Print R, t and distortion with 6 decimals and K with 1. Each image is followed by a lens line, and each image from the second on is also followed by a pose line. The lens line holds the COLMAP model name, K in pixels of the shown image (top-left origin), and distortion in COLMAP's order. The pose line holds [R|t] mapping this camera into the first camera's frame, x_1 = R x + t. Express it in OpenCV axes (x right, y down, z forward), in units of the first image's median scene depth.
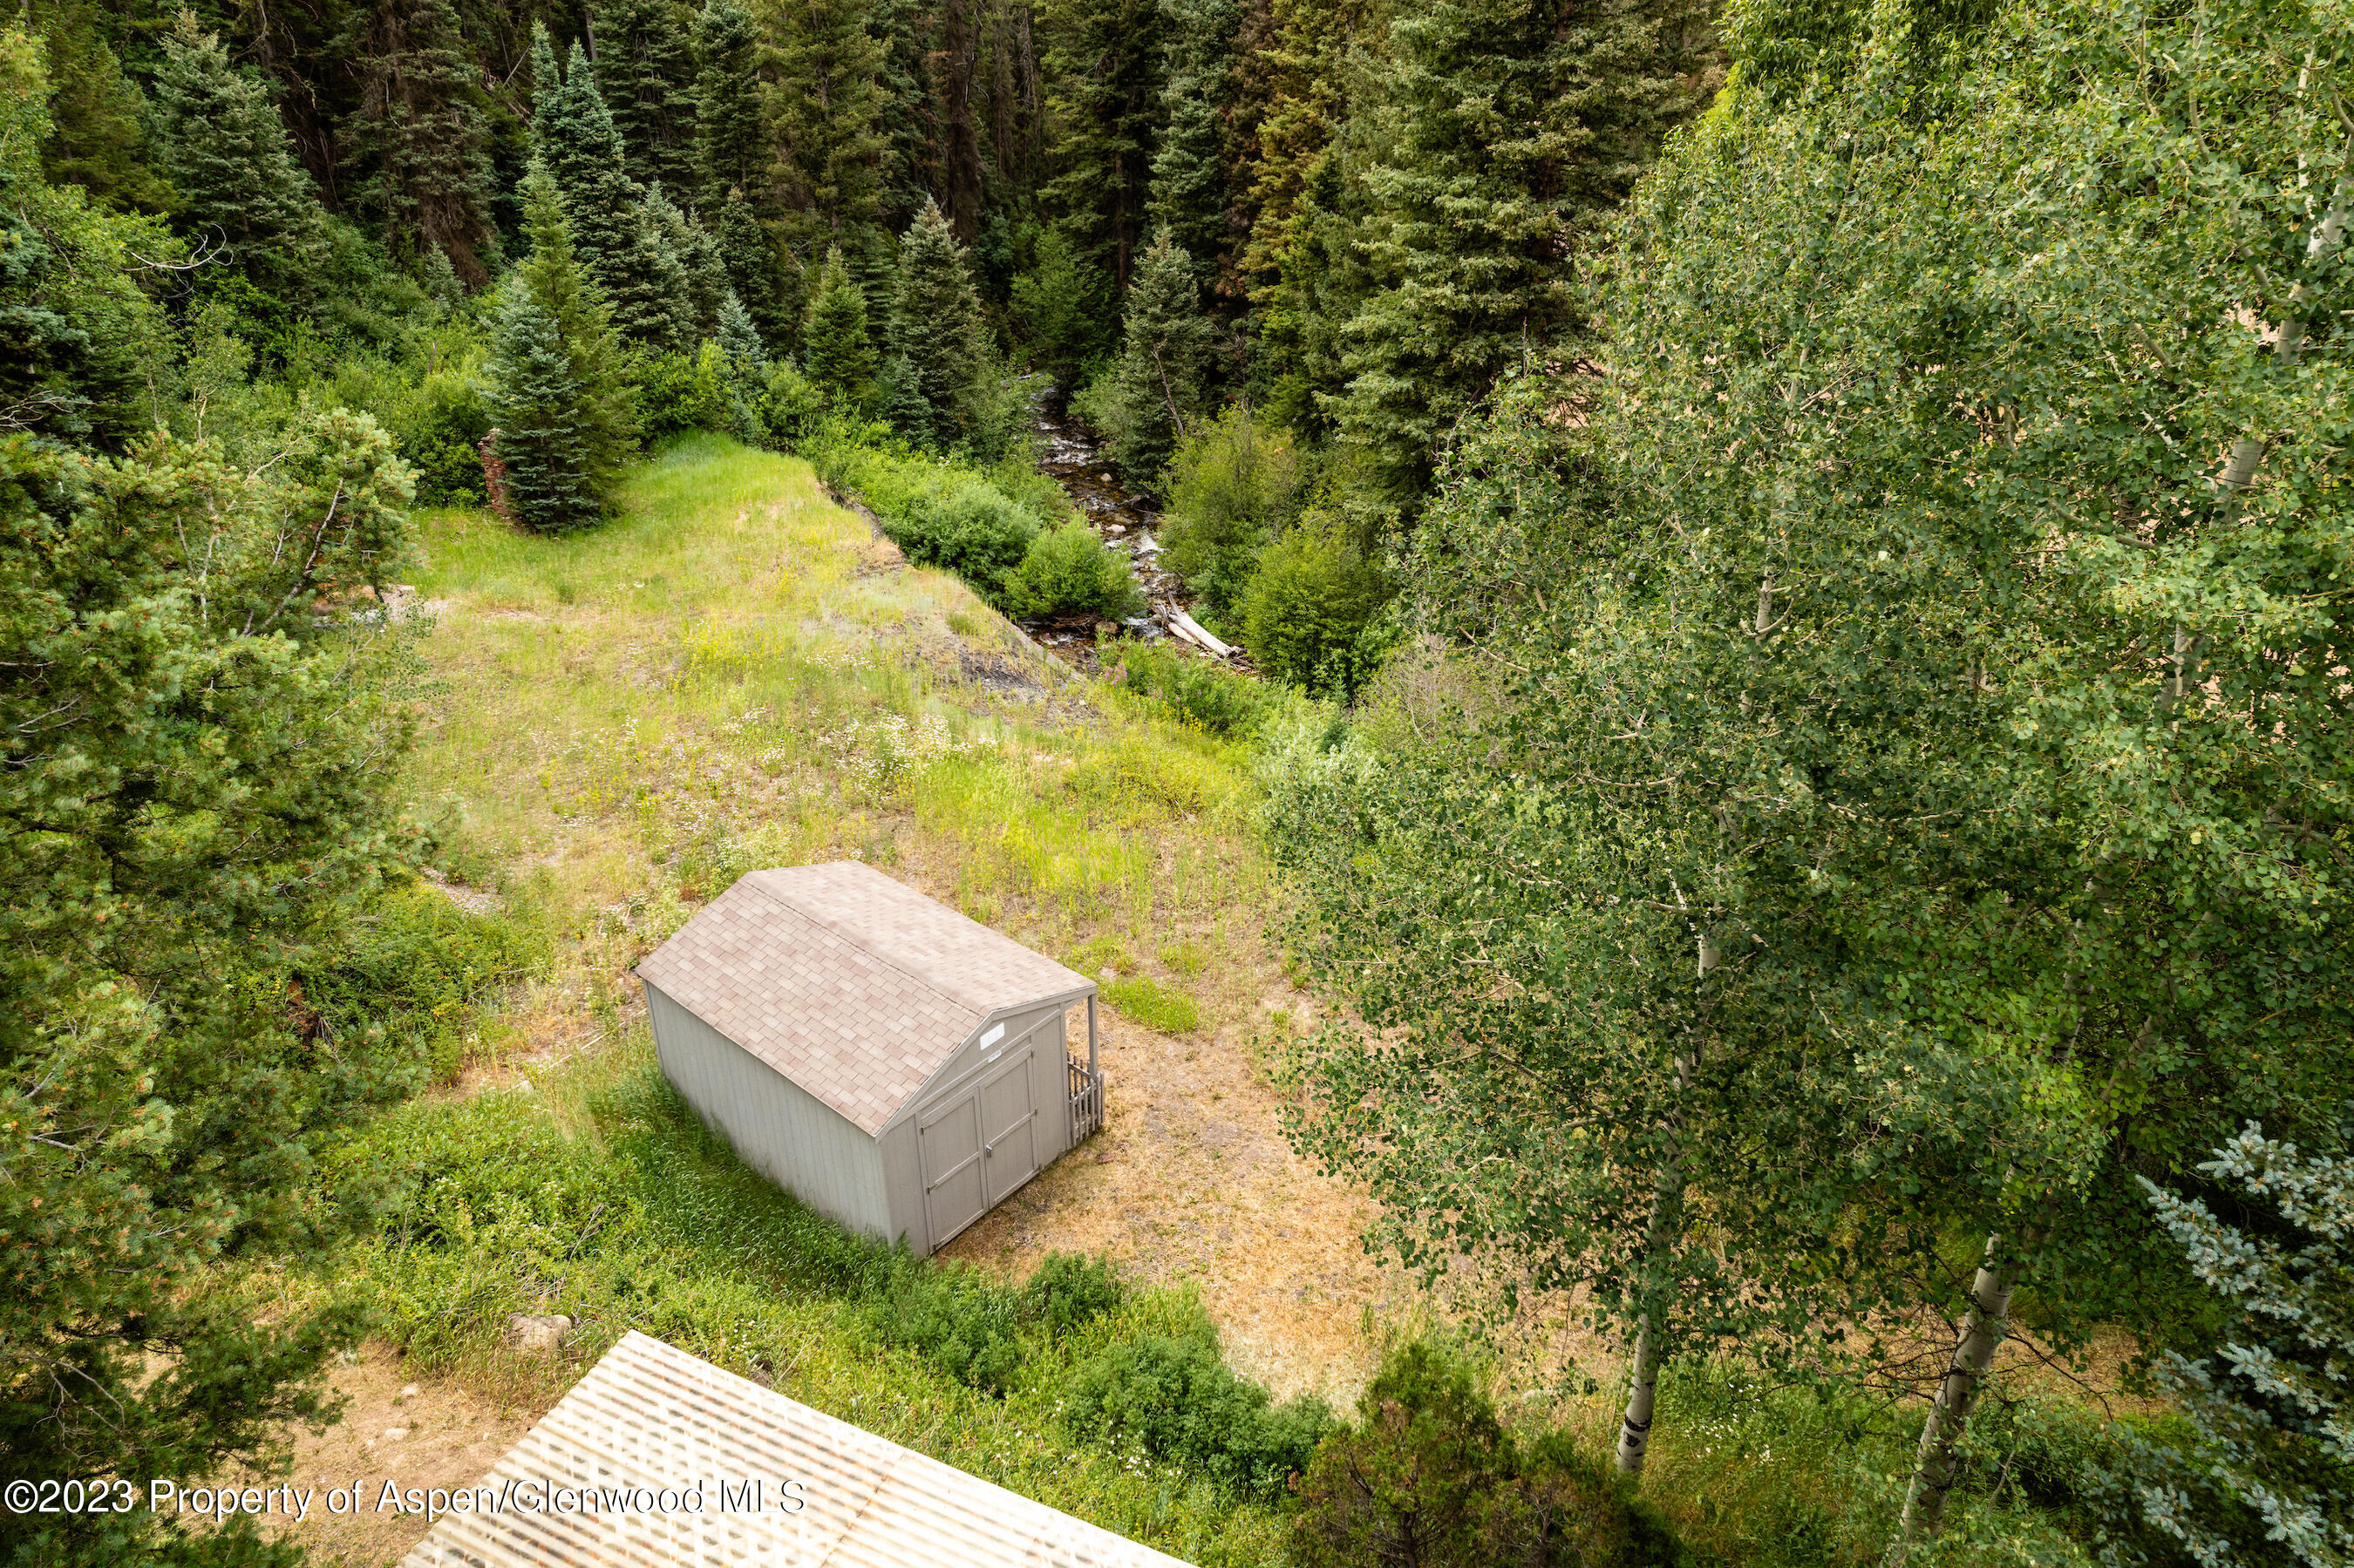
lens RADIAL K [[1502.4, 0, 1177.0], [0, 1502.4, 784.0], [0, 0, 1]] dist [-0.085066, 0.078440]
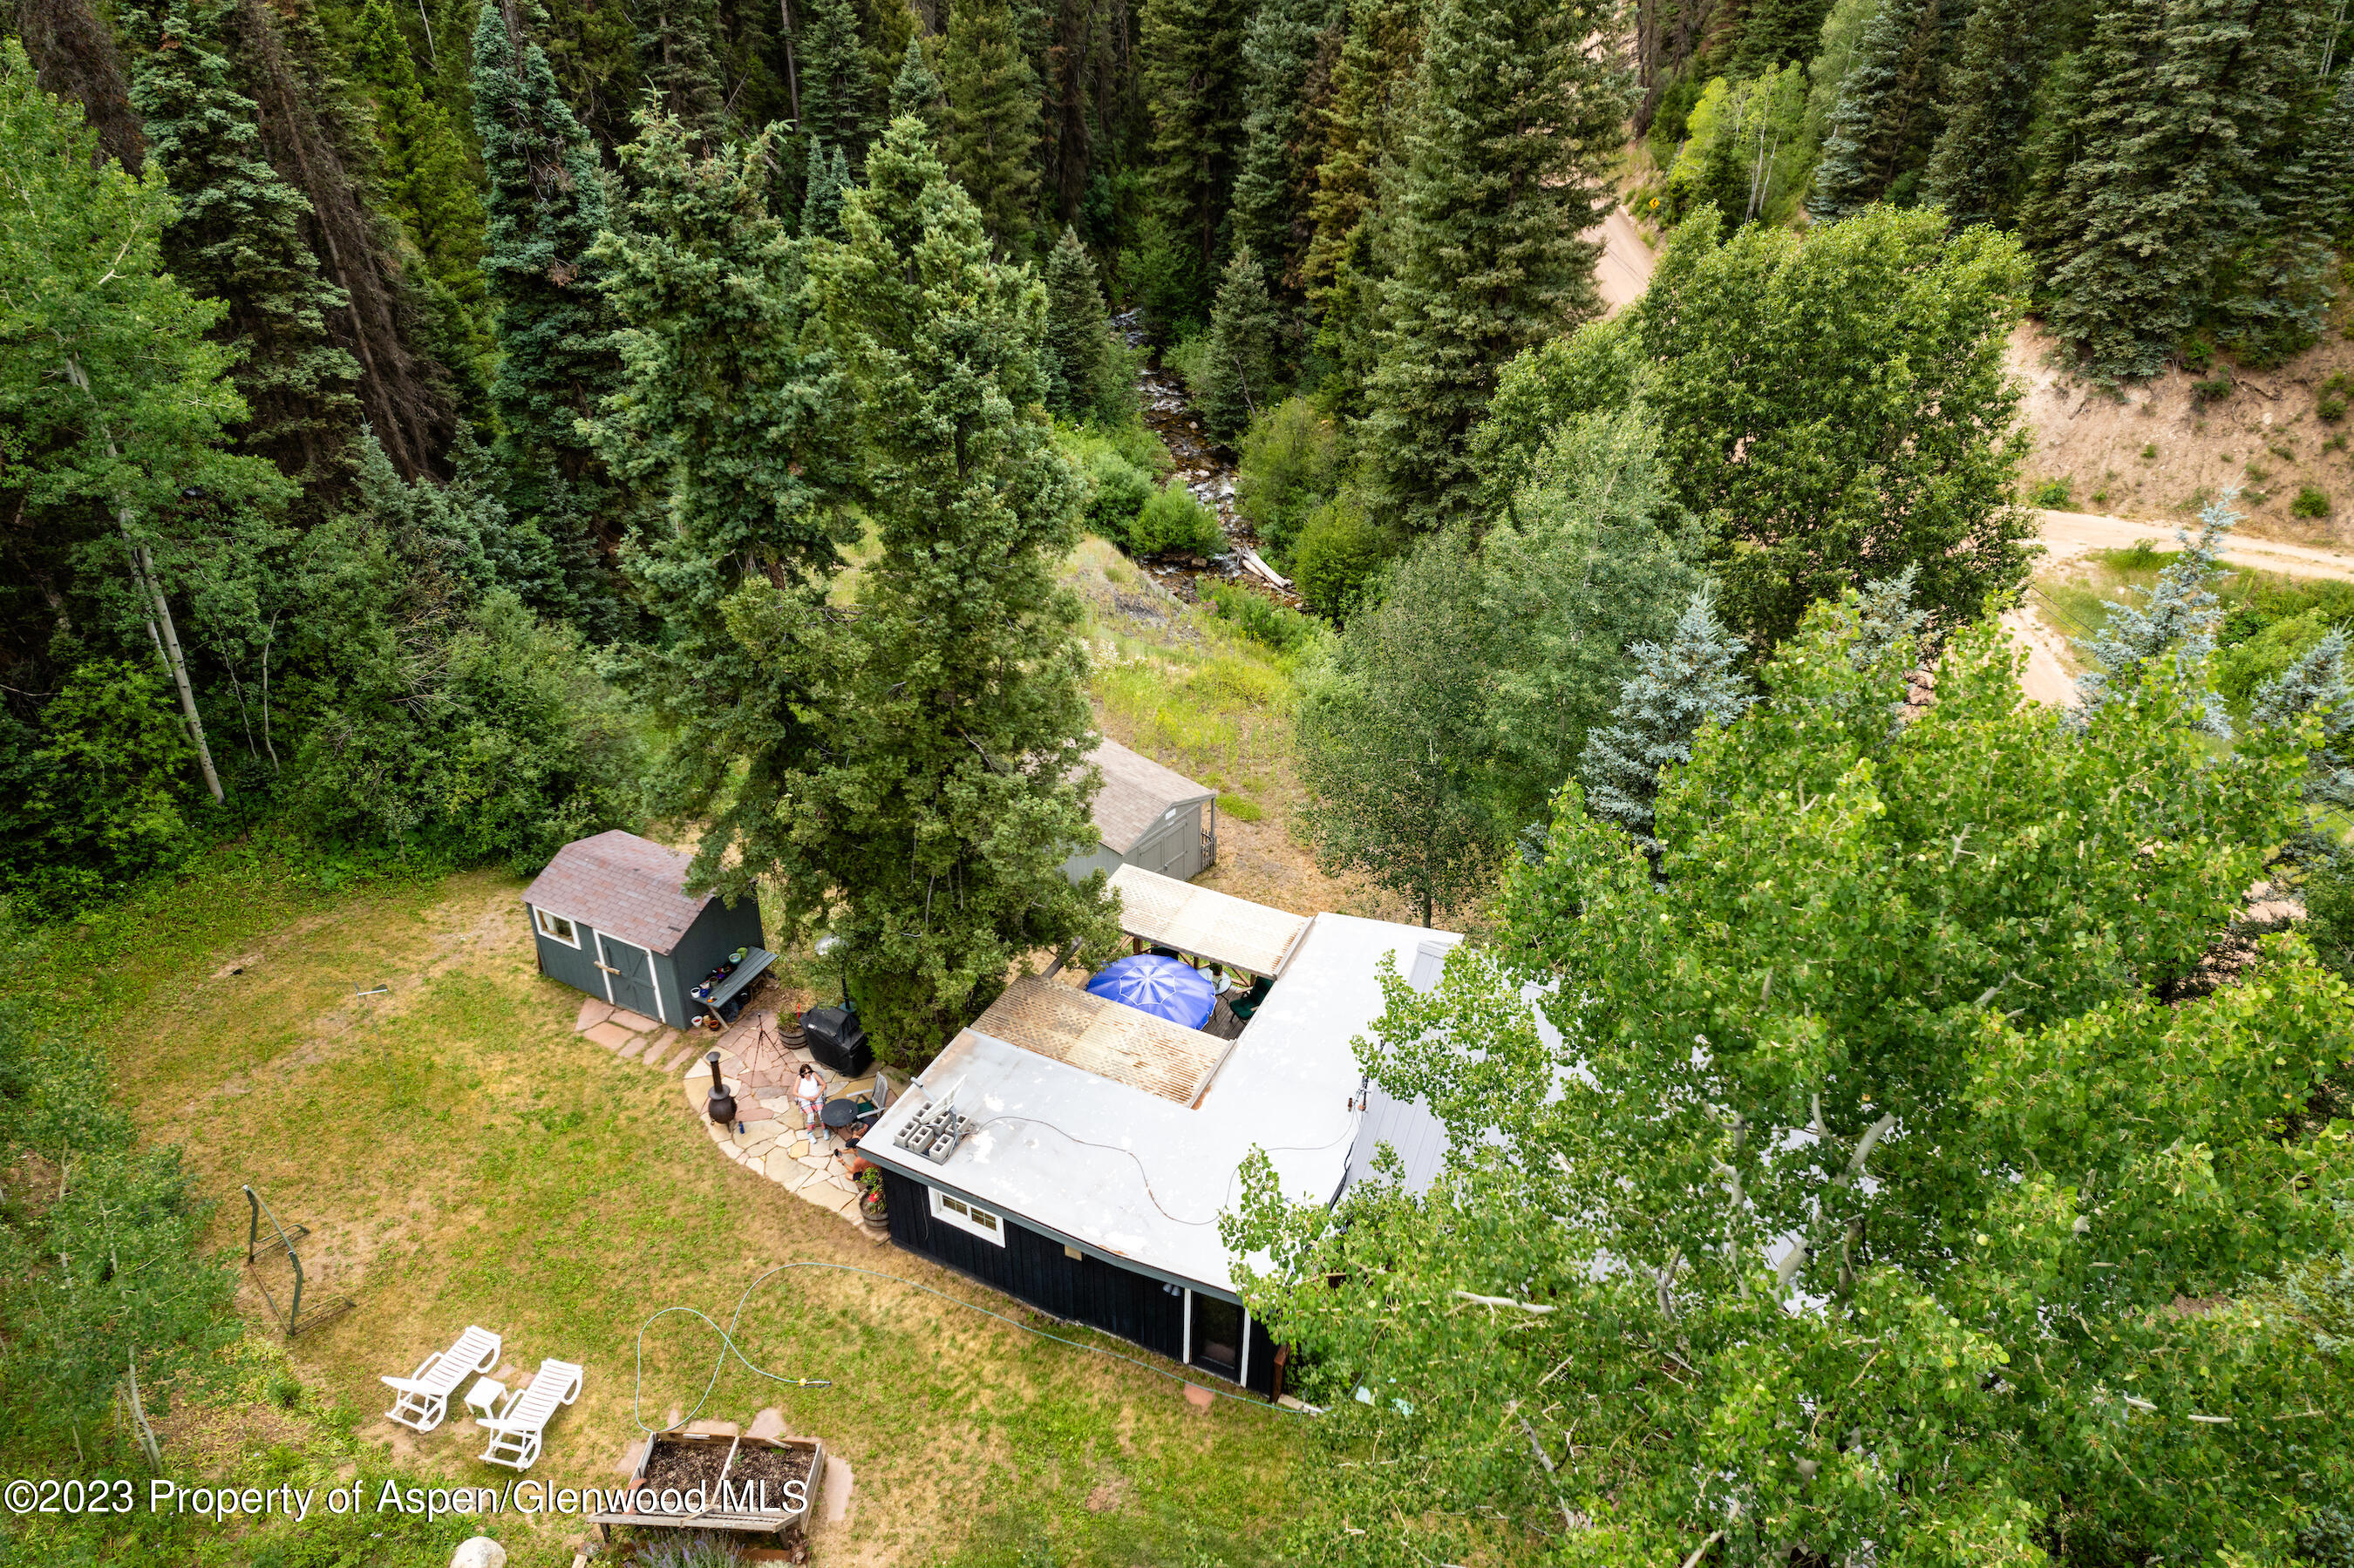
lens RADIAL K [[1502.4, 0, 1177.0], [0, 1502.4, 784.0], [0, 0, 1]] dist [-0.085066, 0.078440]
pose [[0.999158, 0.022494, -0.034322, -0.013837], [-0.018889, 0.994608, 0.101971, -0.037432], [0.036430, -0.101237, 0.994195, -0.438054]]
